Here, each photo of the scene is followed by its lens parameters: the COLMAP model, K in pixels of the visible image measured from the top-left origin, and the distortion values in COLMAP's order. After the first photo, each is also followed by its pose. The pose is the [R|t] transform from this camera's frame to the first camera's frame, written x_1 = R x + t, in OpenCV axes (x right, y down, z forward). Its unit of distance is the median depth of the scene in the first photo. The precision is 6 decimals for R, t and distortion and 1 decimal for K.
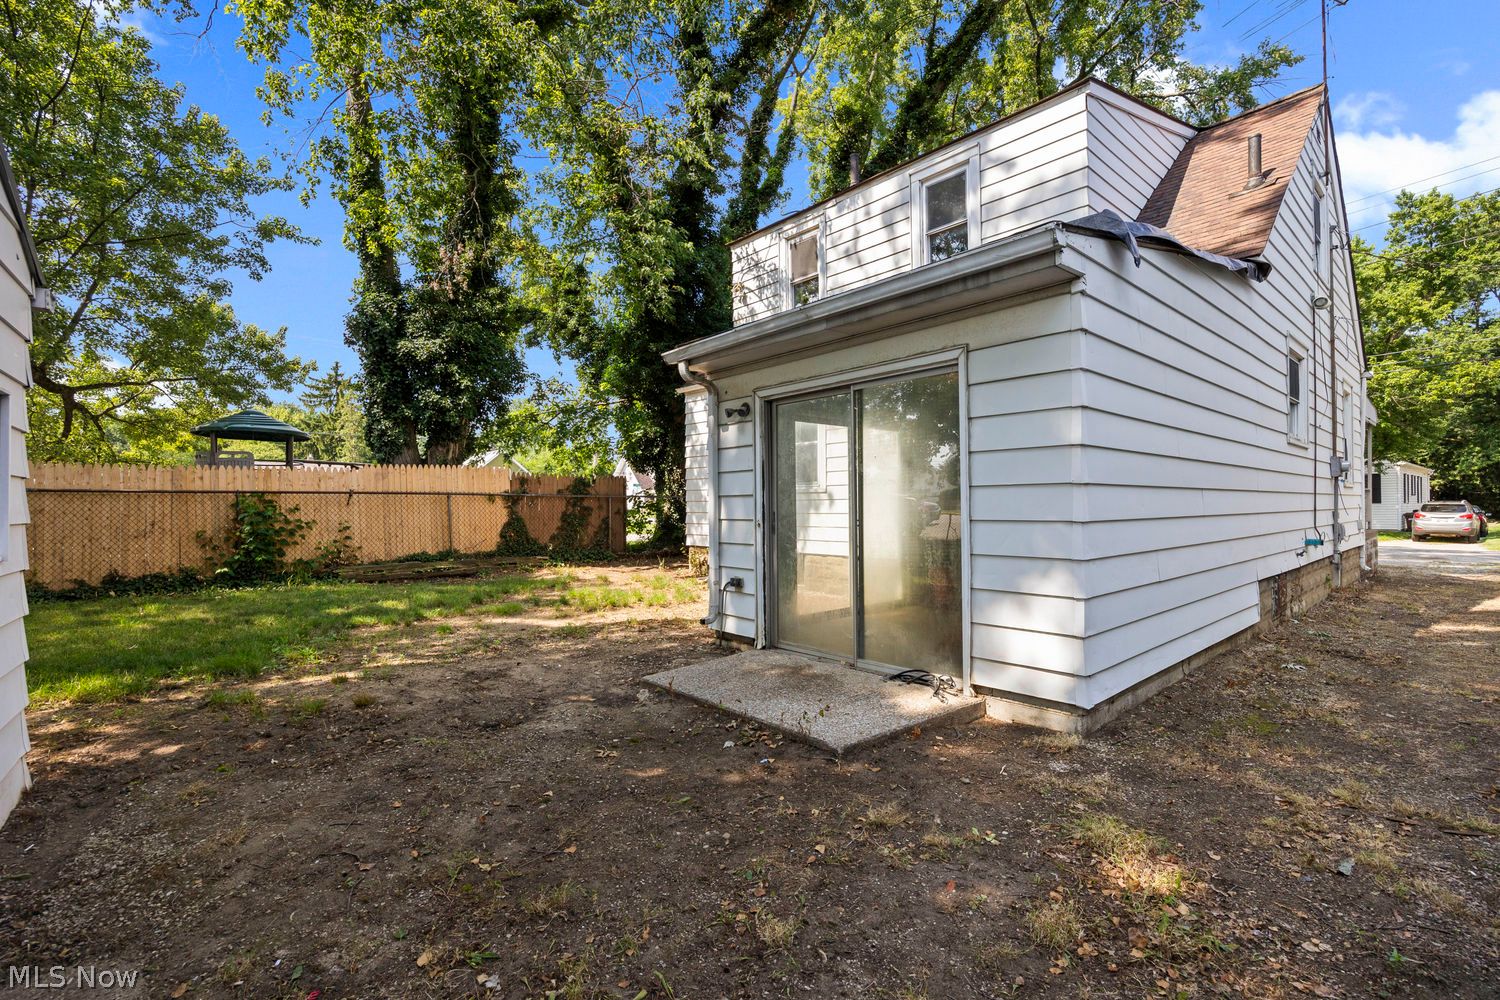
lens RADIAL K [[660.5, 0, 749.1], [0, 660.5, 502.4], [0, 0, 1]] dist [-0.018876, -0.000381]
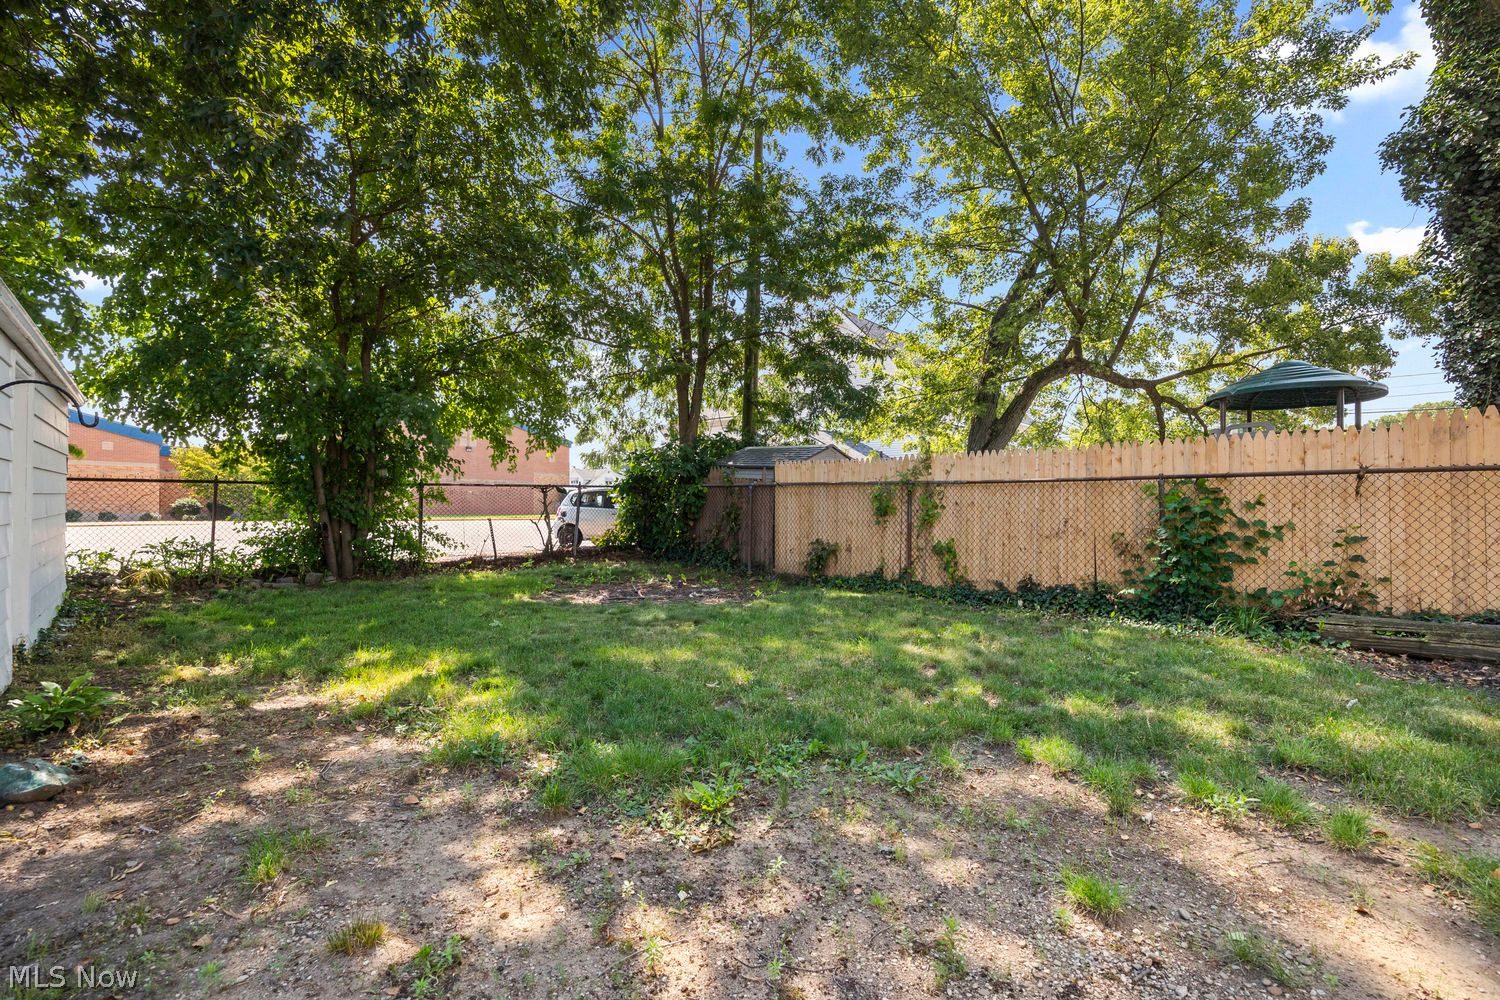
lens RADIAL K [[660.5, 0, 749.1], [0, 660.5, 502.4], [0, 0, 1]] dist [-0.018876, -0.000381]
pose [[0.026437, -0.003647, -0.999644, -0.125054], [0.001343, 0.999993, -0.003613, 0.012024], [0.999650, -0.001247, 0.026442, 0.570348]]
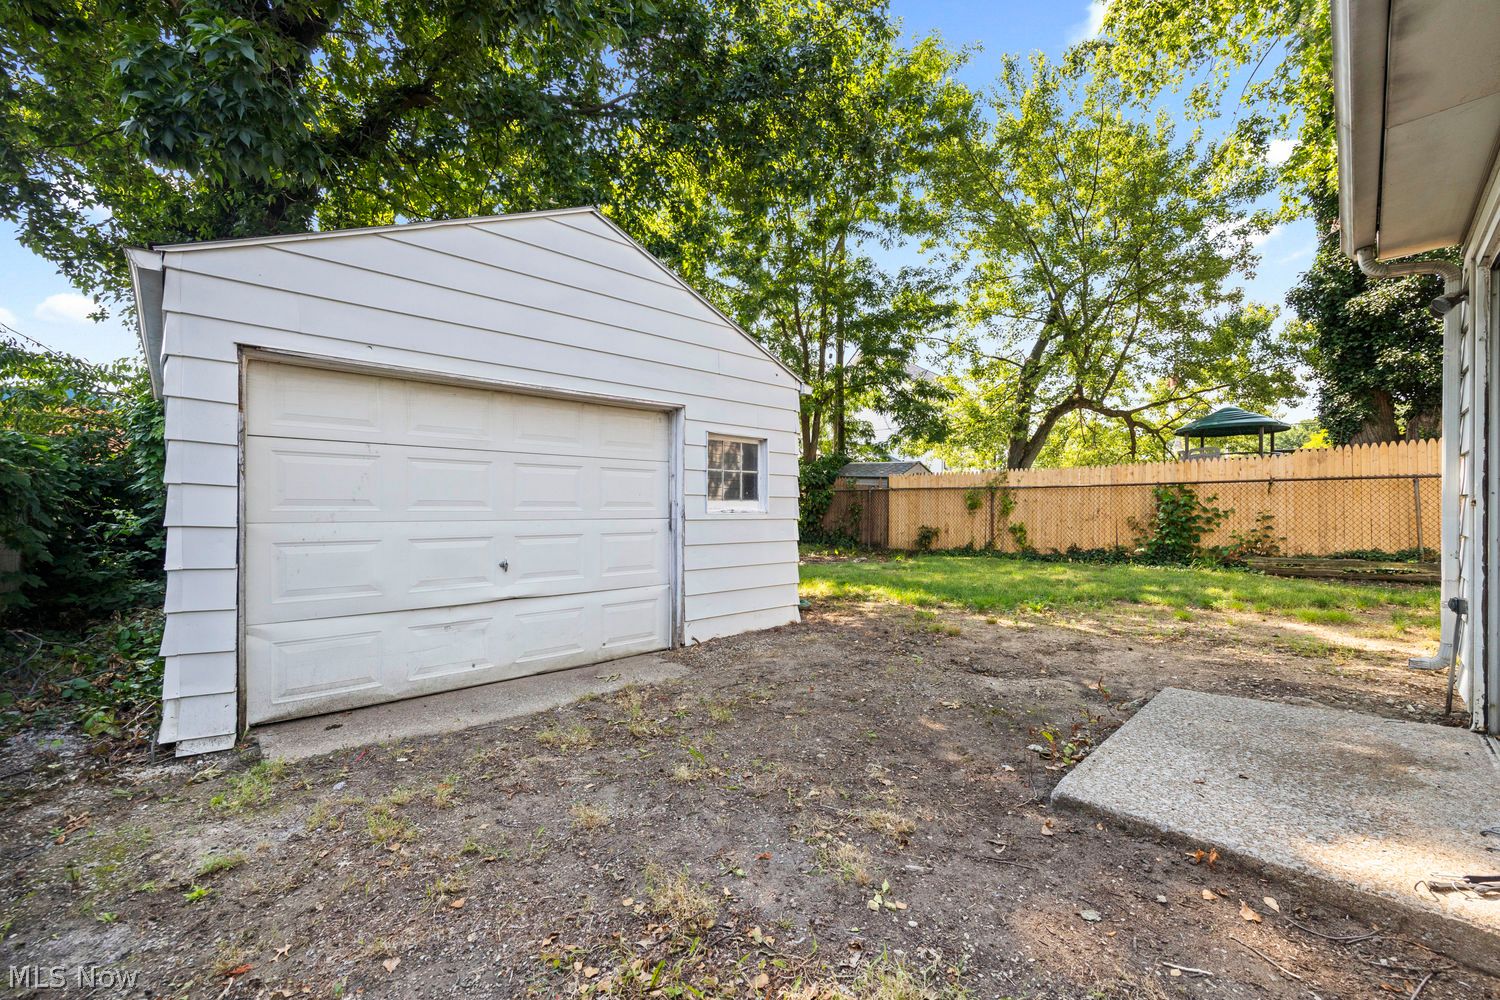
lens RADIAL K [[620.8, 0, 754.9], [0, 620.8, 514.2], [0, 0, 1]] dist [0.001205, 0.000272]
pose [[0.074582, 0.011576, -0.997148, 0.267417], [0.009947, 0.999874, 0.012351, 0.017590], [0.997165, -0.010840, 0.074457, 0.207823]]
